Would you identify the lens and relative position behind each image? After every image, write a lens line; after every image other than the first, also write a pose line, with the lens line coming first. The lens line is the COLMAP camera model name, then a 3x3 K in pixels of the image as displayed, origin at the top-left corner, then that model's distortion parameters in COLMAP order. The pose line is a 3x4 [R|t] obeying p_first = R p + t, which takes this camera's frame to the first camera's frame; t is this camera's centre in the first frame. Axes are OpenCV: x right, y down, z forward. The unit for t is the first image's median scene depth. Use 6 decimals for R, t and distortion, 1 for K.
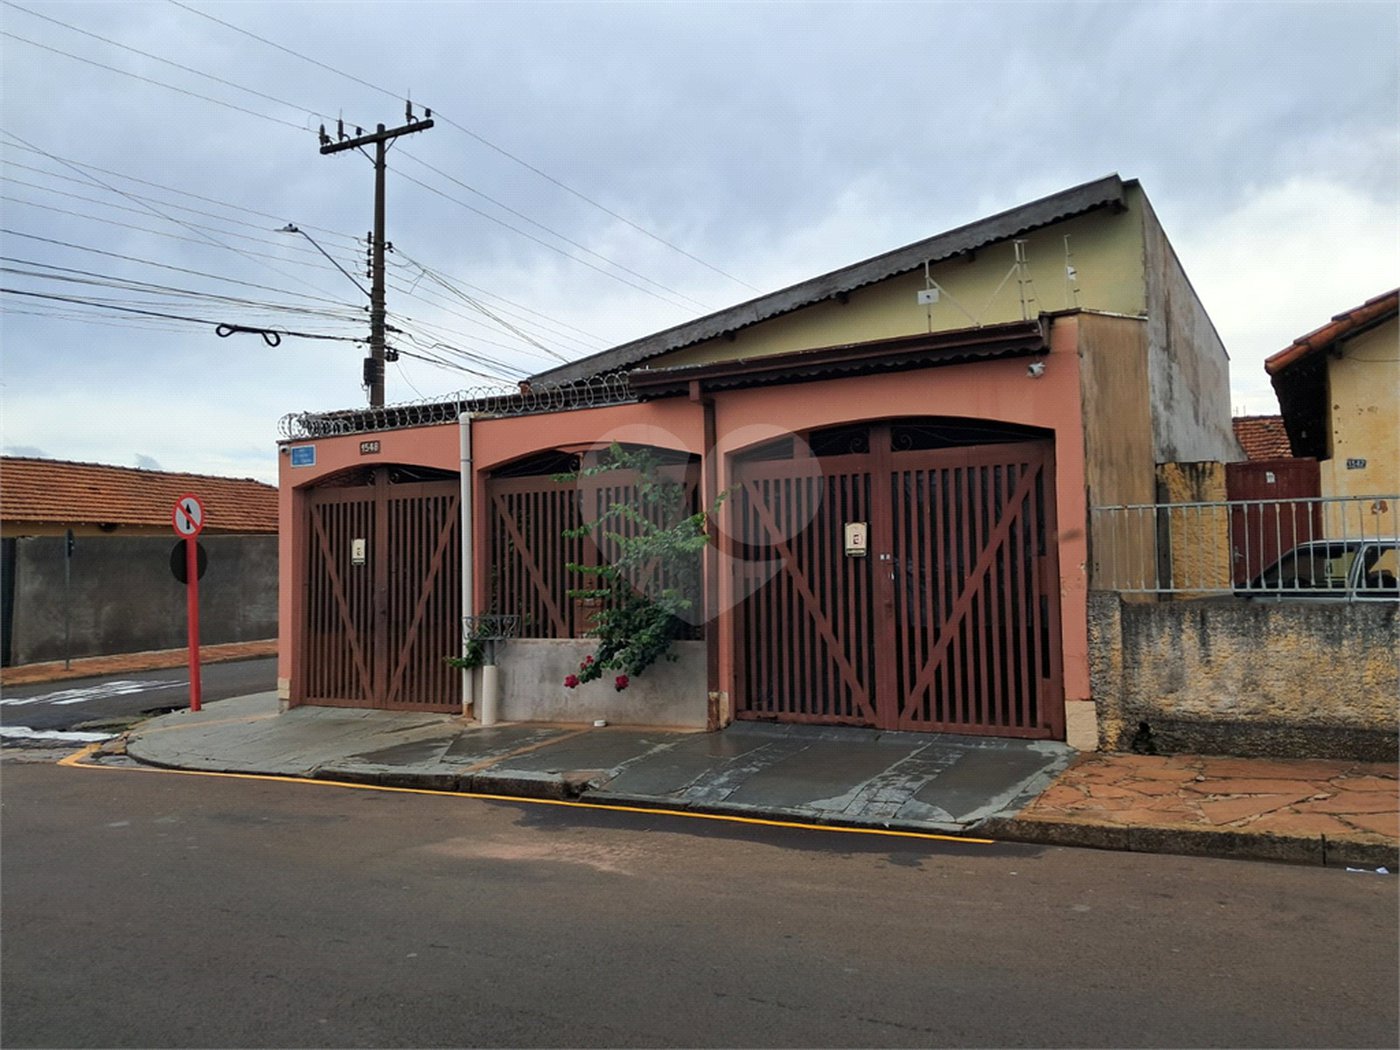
lens RADIAL K [[1077.4, 0, 693.2], [0, 1077.4, 508.1], [0, 0, 1]] dist [0.182015, -0.395010]
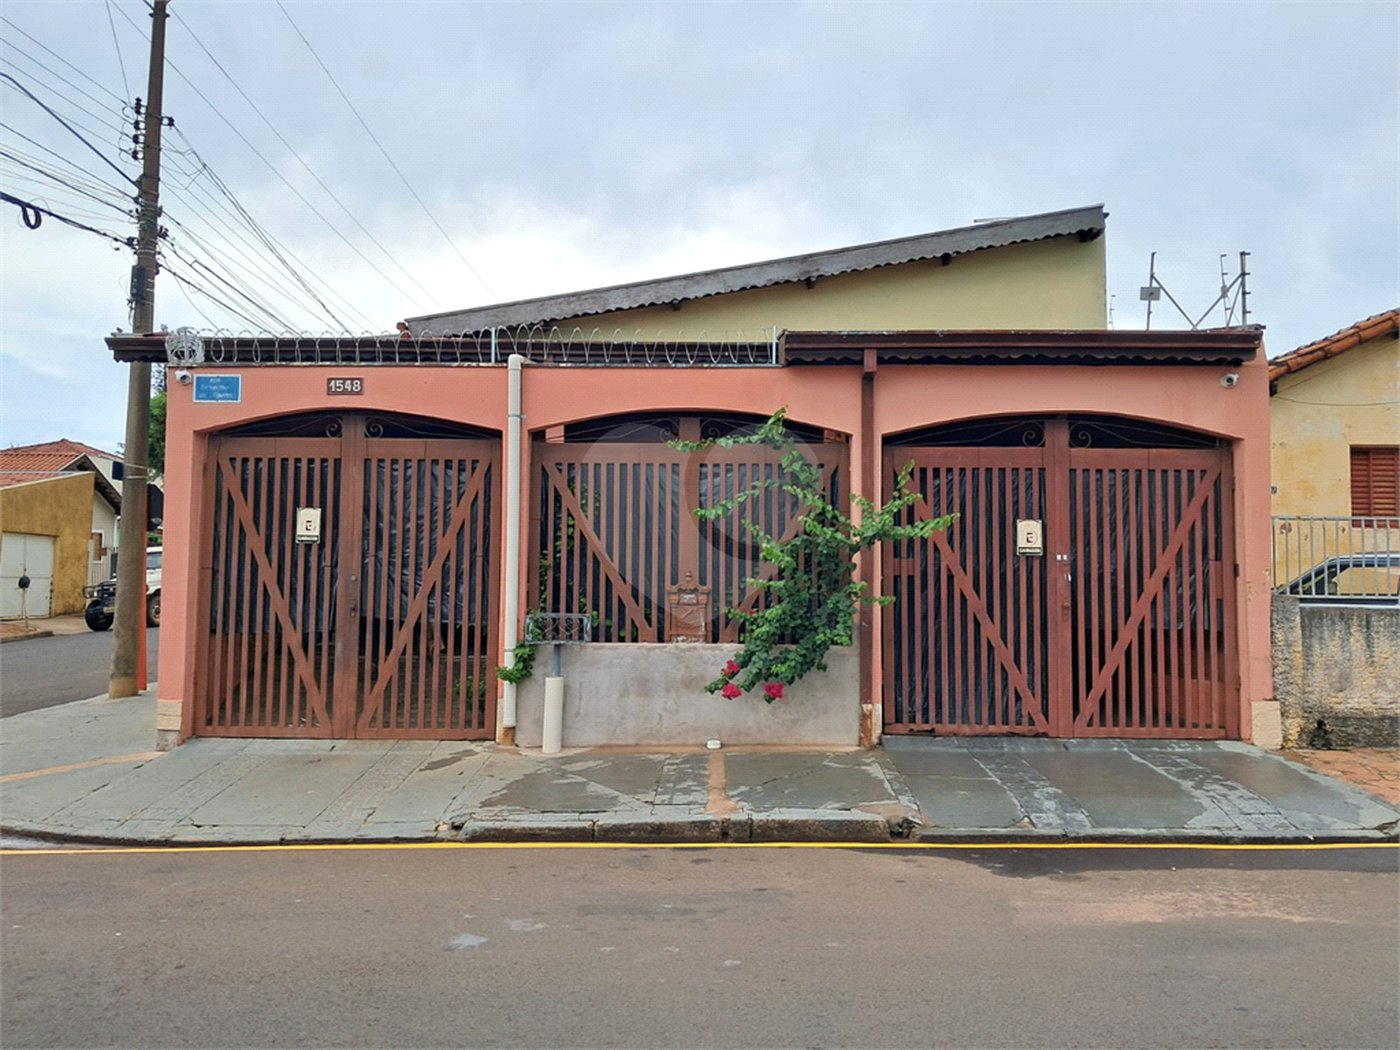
lens RADIAL K [[1090.4, 0, 693.9], [0, 1090.4, 503.0], [0, 0, 1]] dist [0.090386, -0.131407]
pose [[0.882463, 0.055871, 0.467052, -0.488467], [-0.053110, 0.998406, -0.019087, 0.028739], [-0.467374, -0.007961, 0.884024, 0.256125]]
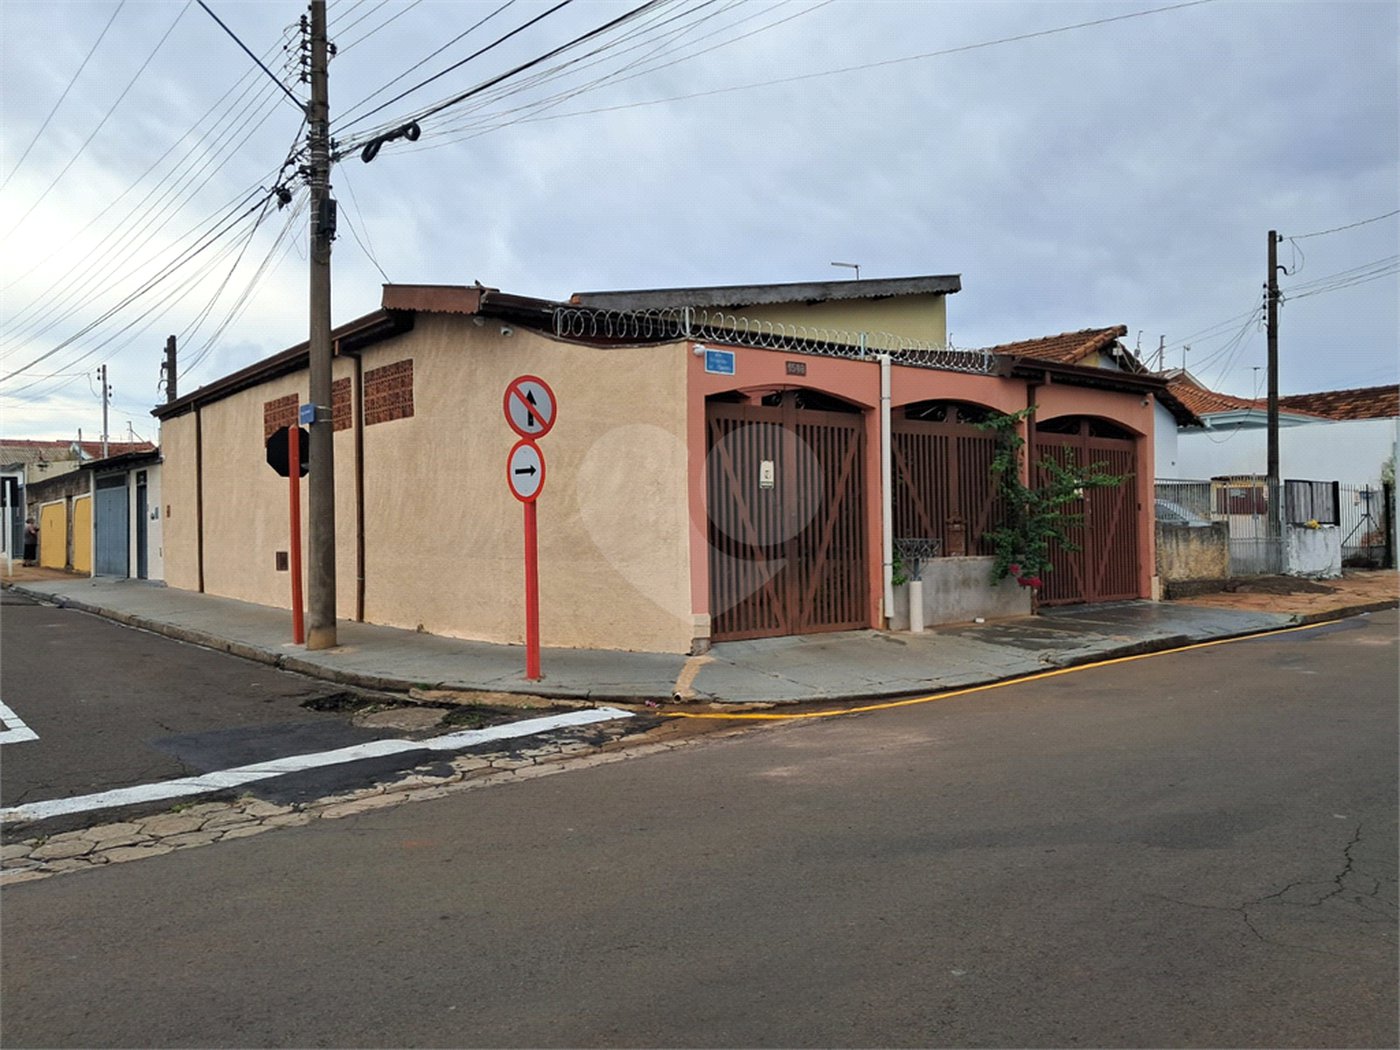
lens RADIAL K [[1090.4, 0, 693.9], [0, 1090.4, 503.0], [0, 0, 1]] dist [0.090386, -0.131407]
pose [[0.367121, 0.040728, 0.929281, -1.388829], [-0.049304, 0.998489, -0.024283, 0.104523], [-0.928865, -0.036903, 0.368575, 0.815232]]
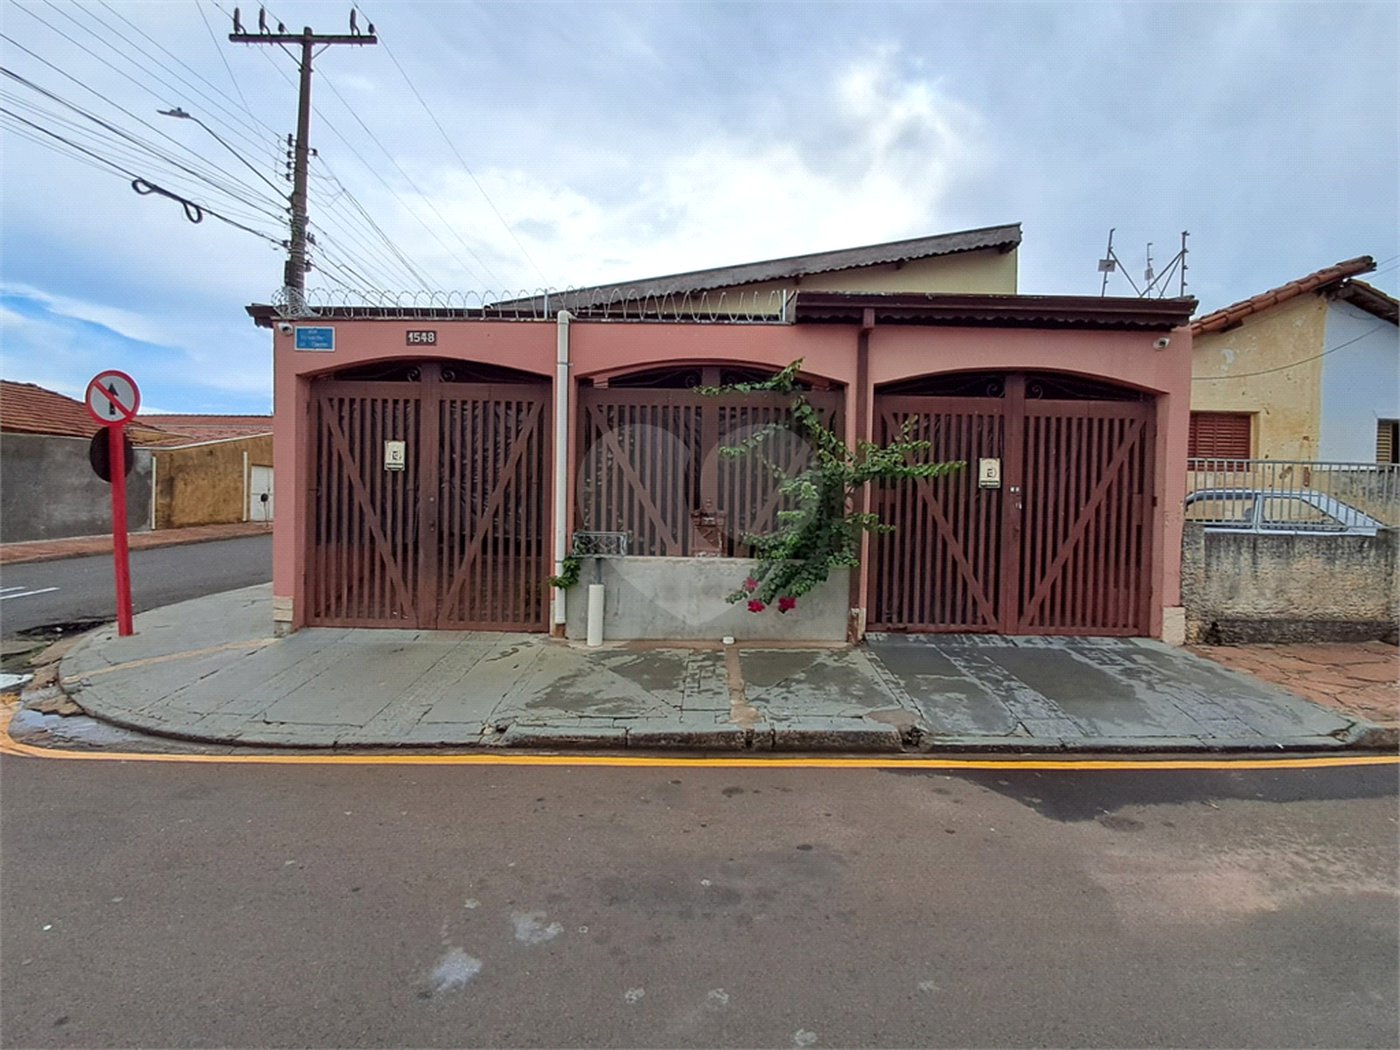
lens RADIAL K [[640.2, 0, 703.1], [0, 640.2, 512.3], [0, 0, 1]] dist [0.004358, -0.019797]
pose [[0.876015, 0.025144, 0.481628, -0.386477], [-0.065760, 0.995541, 0.067636, 0.039257], [-0.477780, -0.090922, 0.873762, 0.483861]]
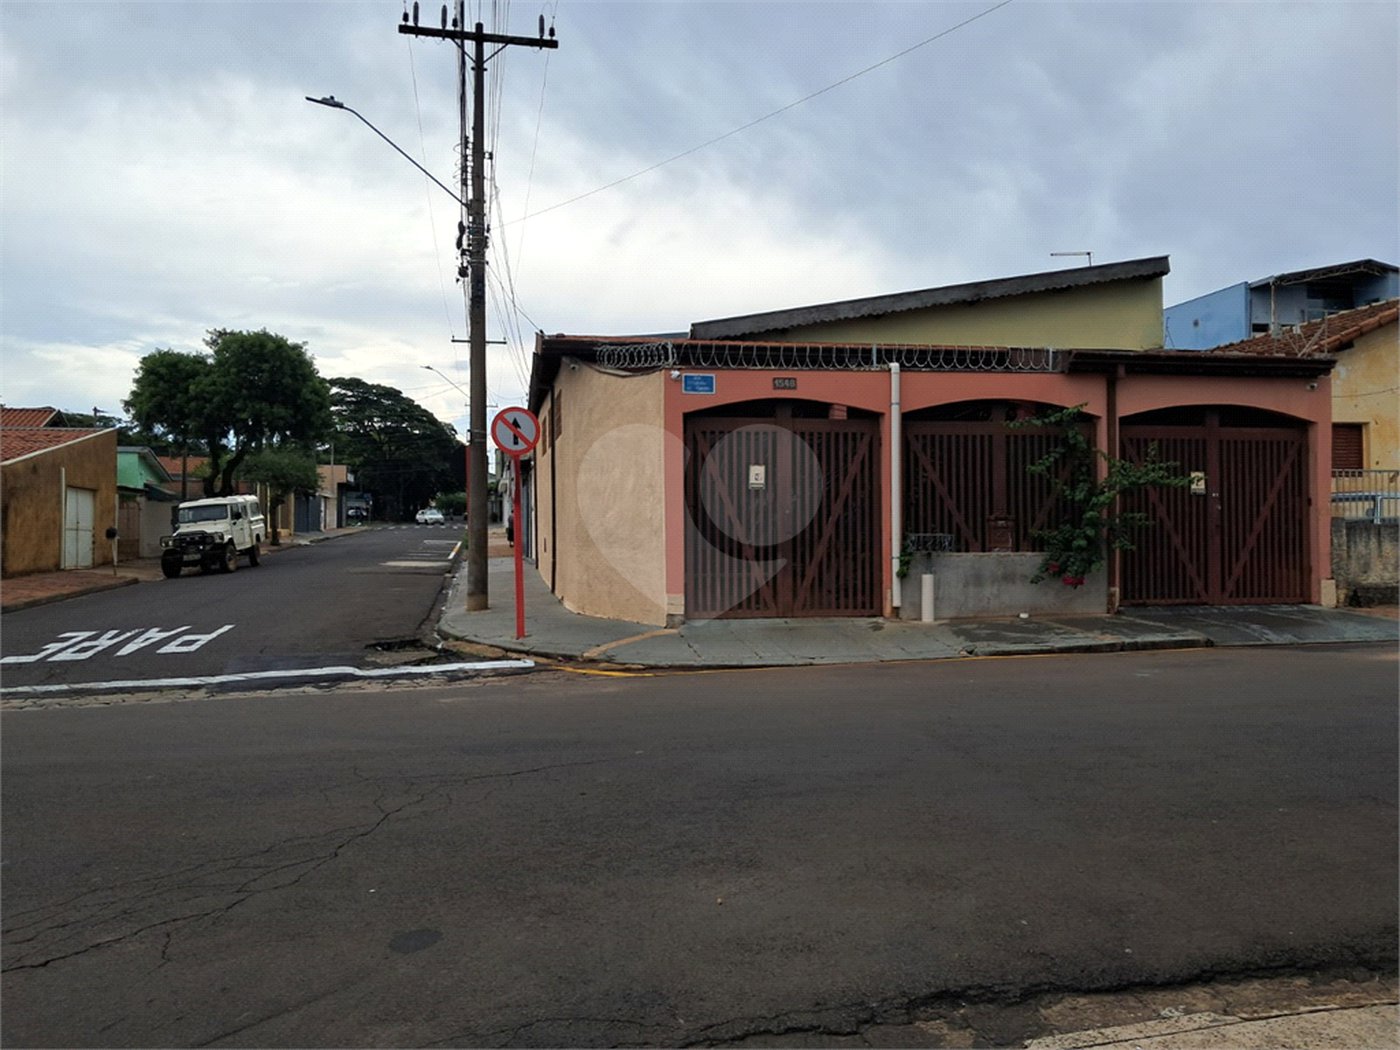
lens RADIAL K [[1092.7, 0, 701.3], [0, 1092.7, 504.8], [0, 0, 1]] dist [0.050701, -0.068287]
pose [[0.771919, 0.029328, 0.635044, -1.197586], [-0.049050, 0.998705, 0.013500, 0.064204], [-0.633826, -0.041570, 0.772358, 0.220028]]
